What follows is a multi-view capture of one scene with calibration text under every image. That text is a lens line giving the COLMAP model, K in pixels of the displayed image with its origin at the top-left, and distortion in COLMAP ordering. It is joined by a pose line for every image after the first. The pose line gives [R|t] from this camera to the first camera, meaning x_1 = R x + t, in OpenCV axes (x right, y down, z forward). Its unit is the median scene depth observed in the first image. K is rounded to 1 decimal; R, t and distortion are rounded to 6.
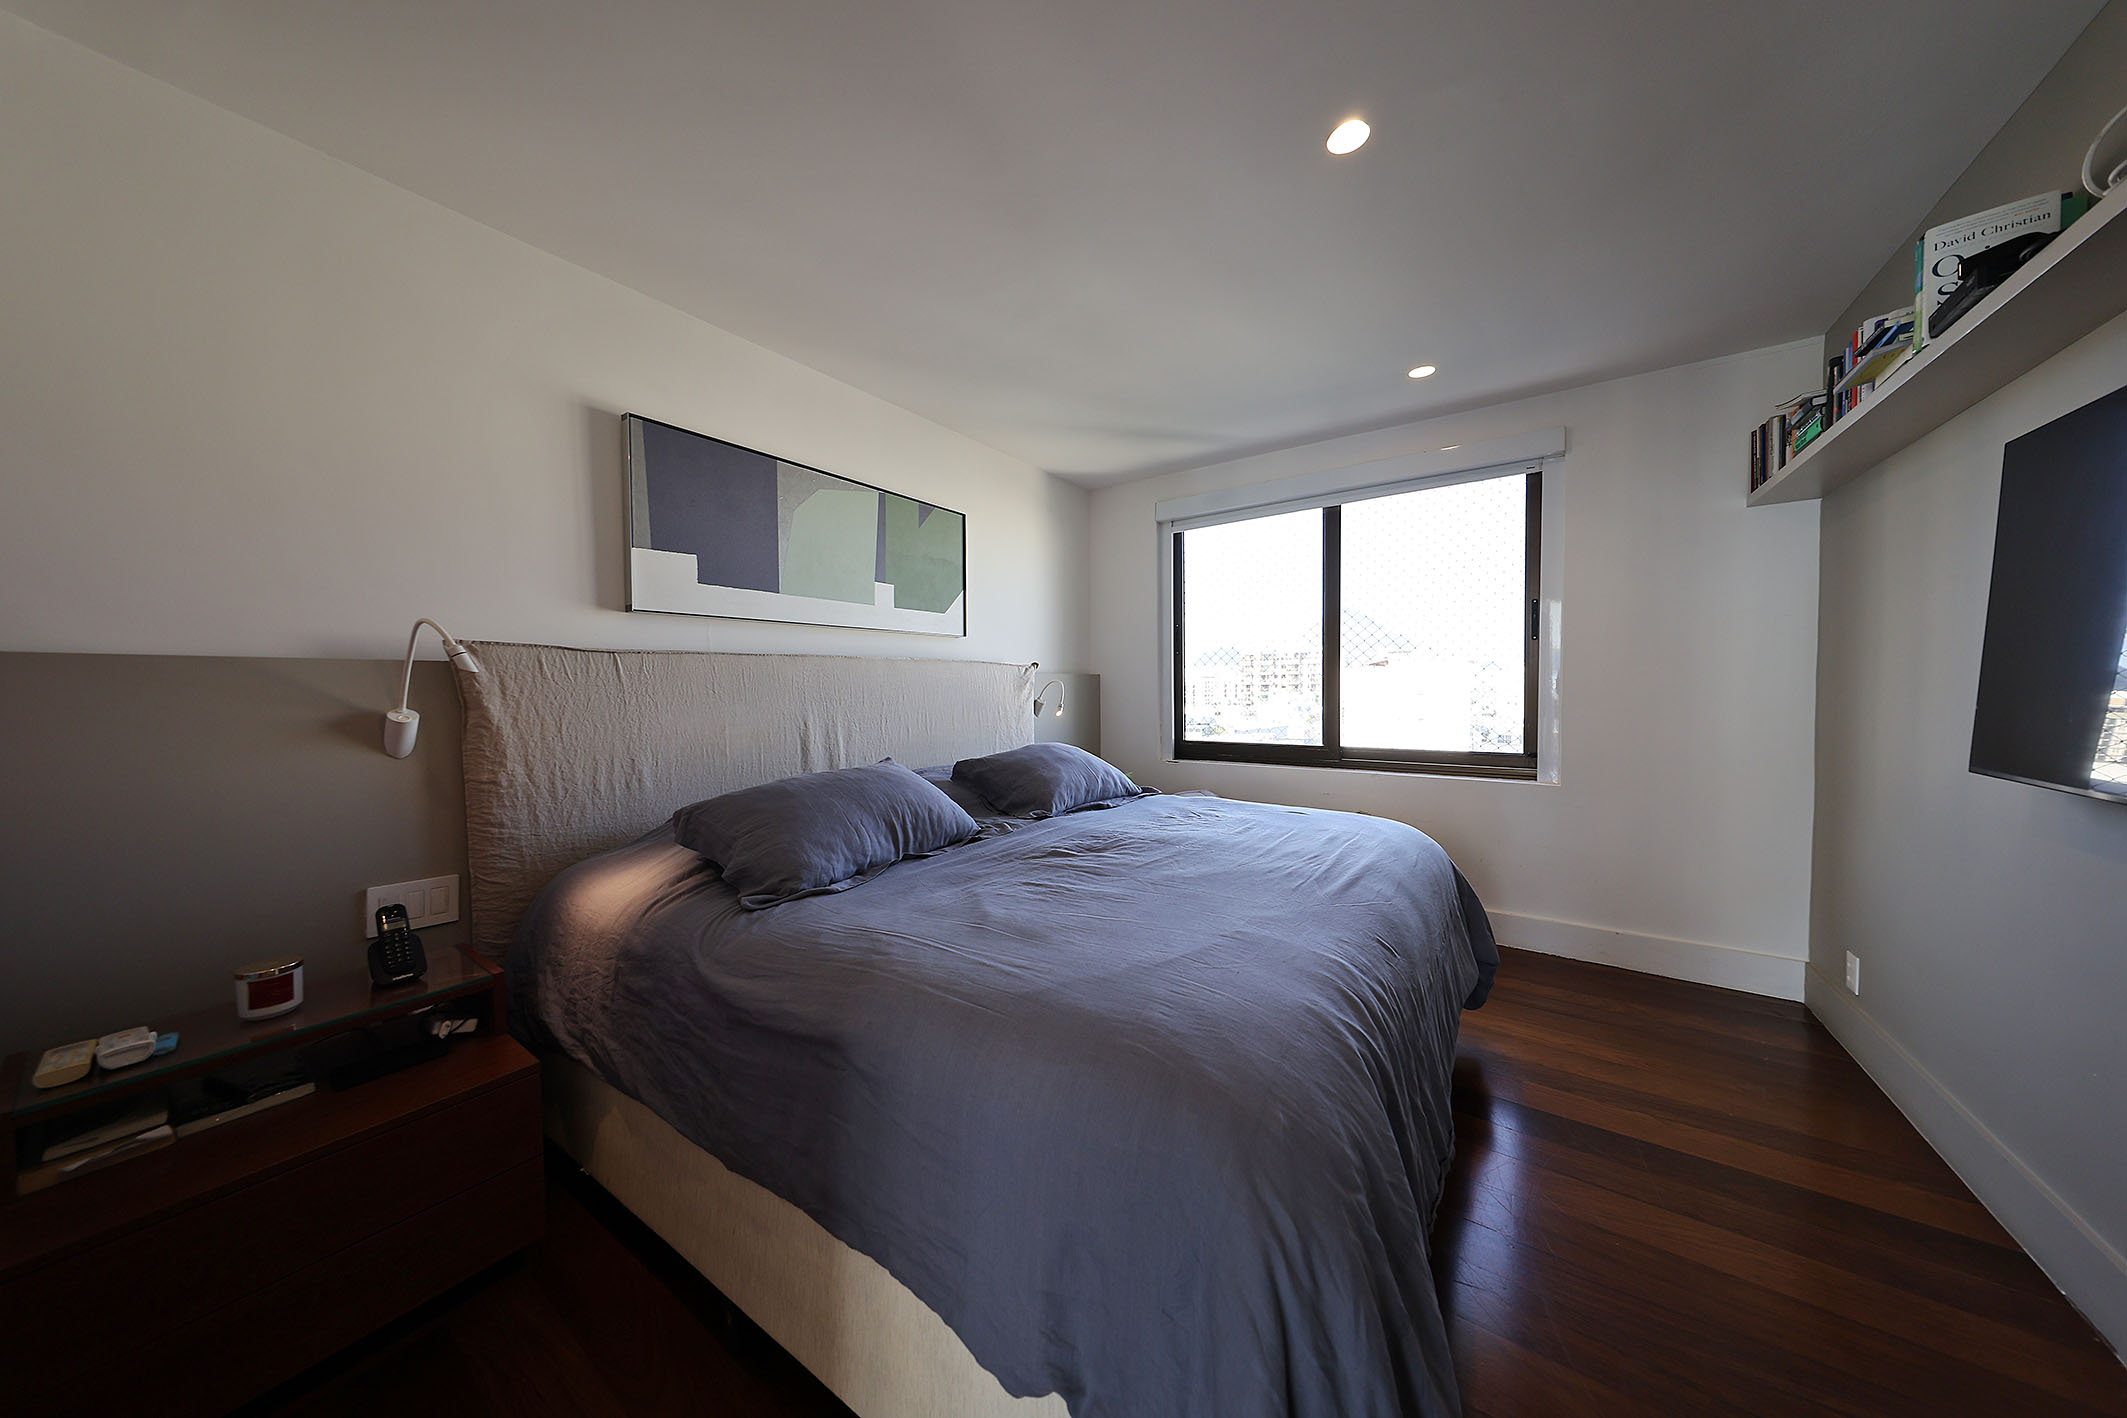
lens RADIAL K [[662.9, 0, 1065.6], [0, 662.9, 702.4], [0, 0, 1]] dist [-0.001783, -0.000010]
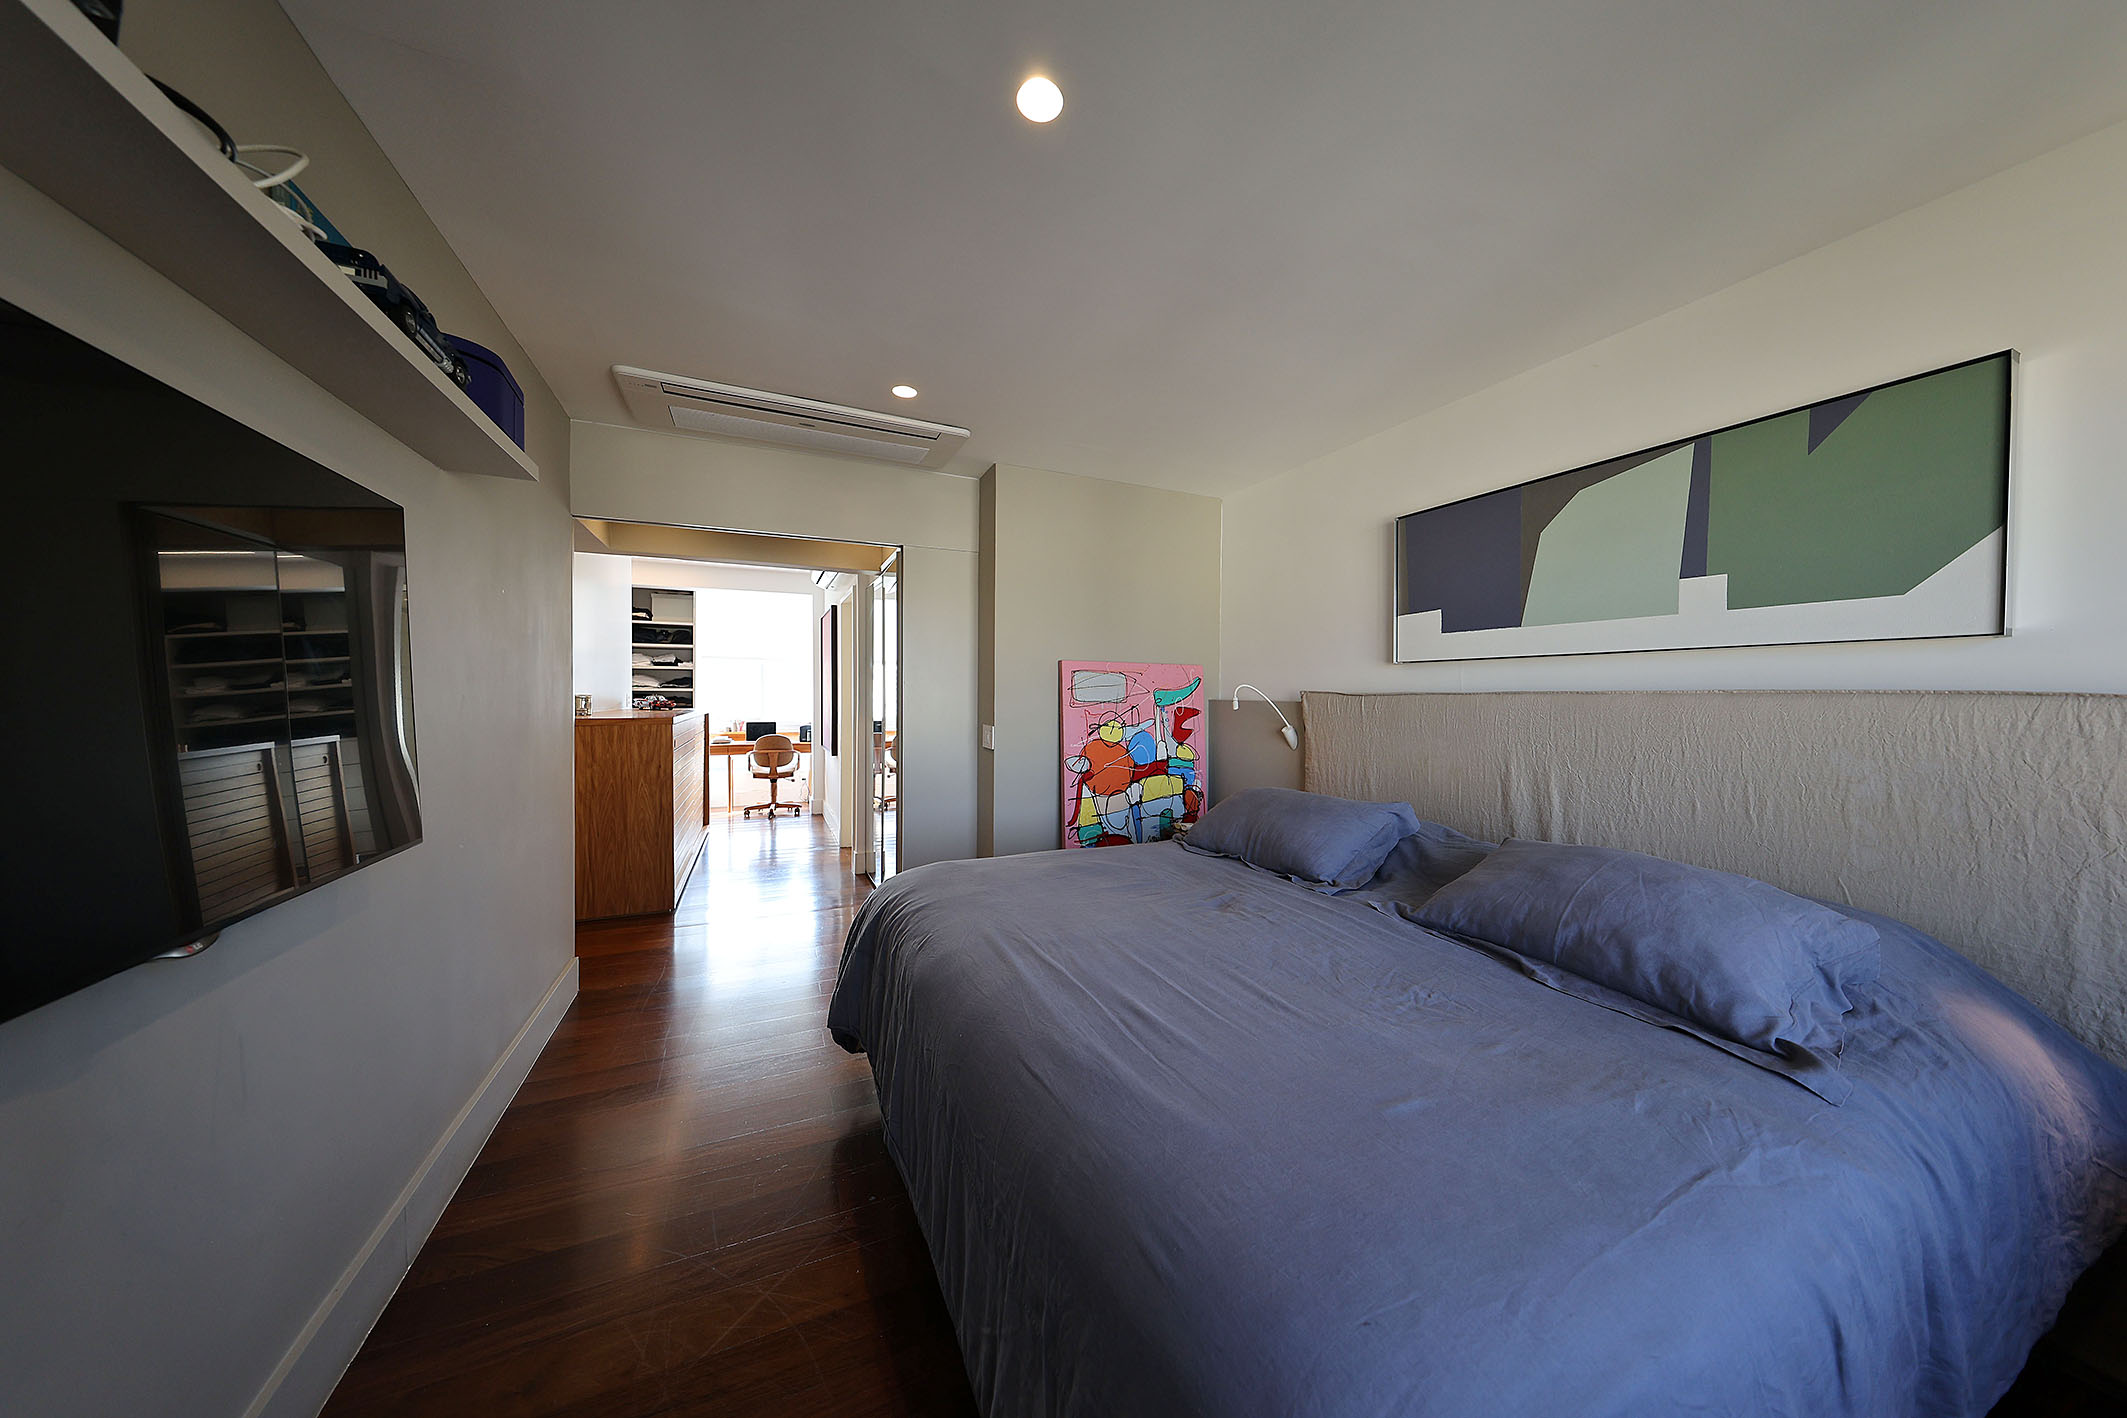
lens RADIAL K [[662.9, 0, 1064.1], [0, 662.9, 700.8], [0, 0, 1]] dist [-0.001783, -0.000010]
pose [[-0.521849, 0.008635, -0.852994, 0.707681], [-0.032613, 0.999016, 0.030065, -0.066148], [0.852414, 0.043508, -0.521053, 0.933681]]
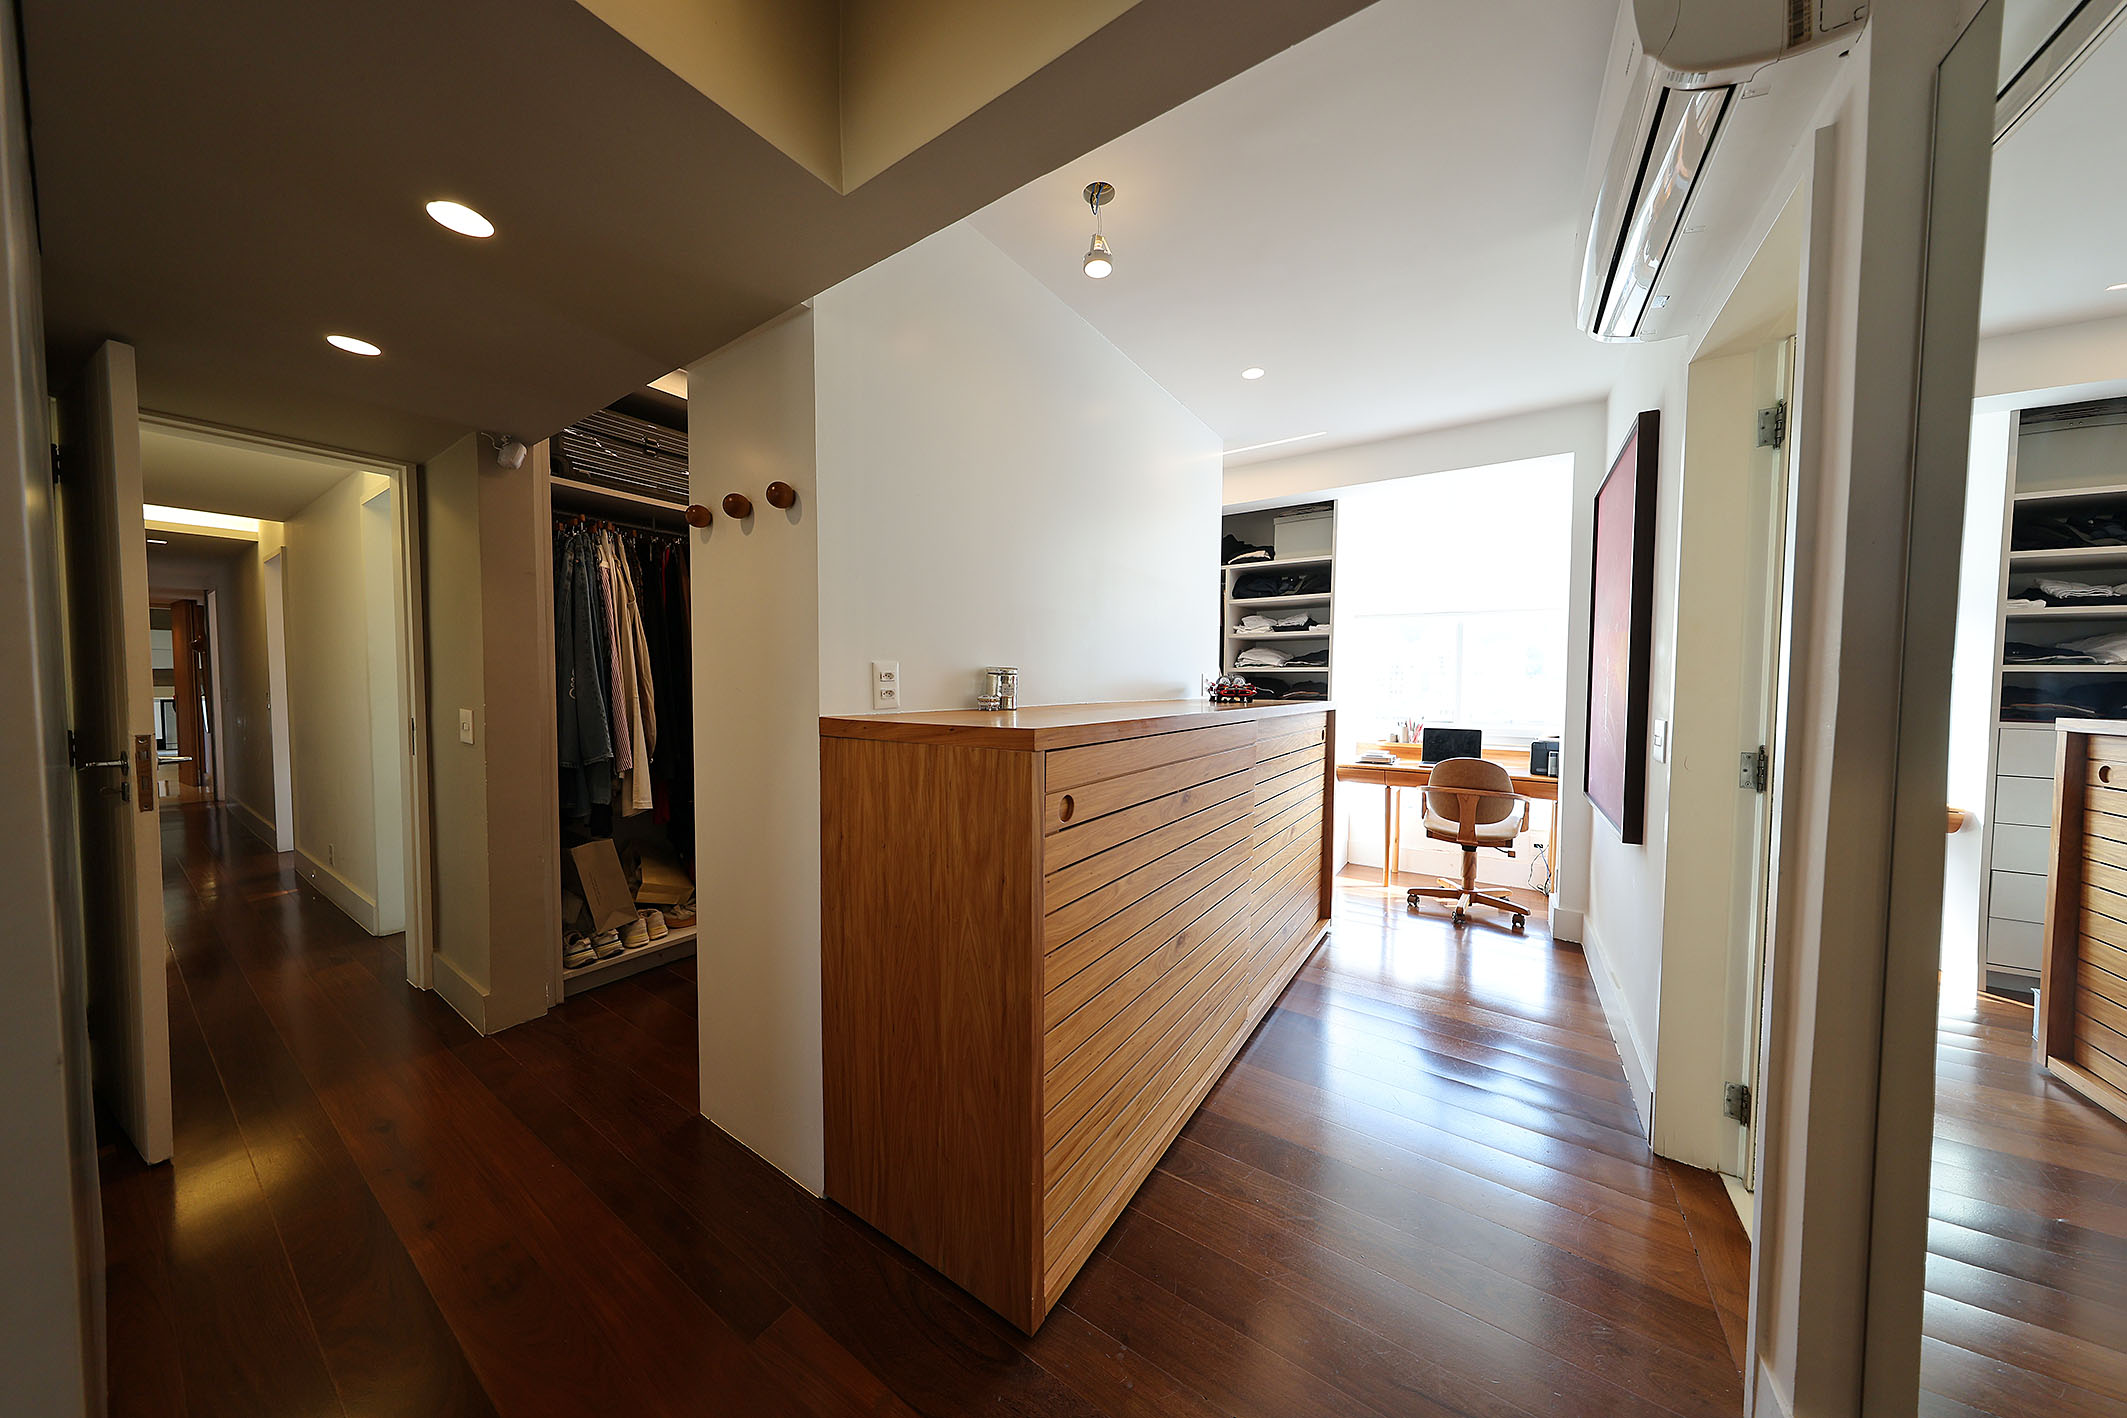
lens RADIAL K [[662.9, 0, 1062.9], [0, 662.9, 707.1], [0, 0, 1]] dist [-0.001783, -0.000010]
pose [[-0.999872, -0.006508, -0.014619, 0.544159], [-0.007560, 0.997295, 0.073115, -0.053806], [0.014104, 0.073216, -0.997216, 0.720922]]
